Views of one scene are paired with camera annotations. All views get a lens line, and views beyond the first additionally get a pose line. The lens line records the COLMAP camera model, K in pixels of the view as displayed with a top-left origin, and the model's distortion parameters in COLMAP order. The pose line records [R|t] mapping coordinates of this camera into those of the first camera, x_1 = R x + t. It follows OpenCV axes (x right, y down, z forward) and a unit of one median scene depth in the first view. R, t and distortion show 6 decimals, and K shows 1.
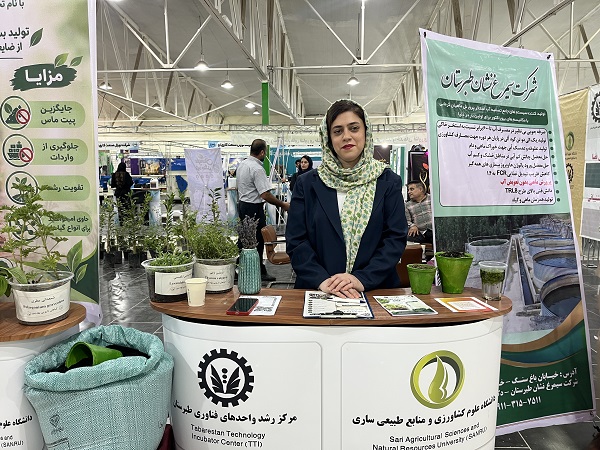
lens RADIAL K [[473.0, 0, 300.0], [0, 473.0, 225.0], [0, 0, 1]] dist [0.075243, -0.125030]
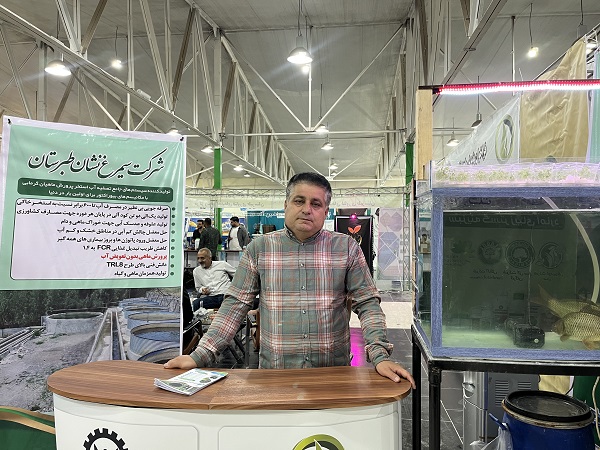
lens RADIAL K [[473.0, 0, 300.0], [0, 473.0, 225.0], [0, 0, 1]] dist [0.075243, -0.125030]
pose [[0.999027, 0.010221, -0.042892, 0.886920], [-0.015482, 0.992138, -0.124184, -0.034792], [0.041286, 0.124727, 0.991332, -0.020817]]
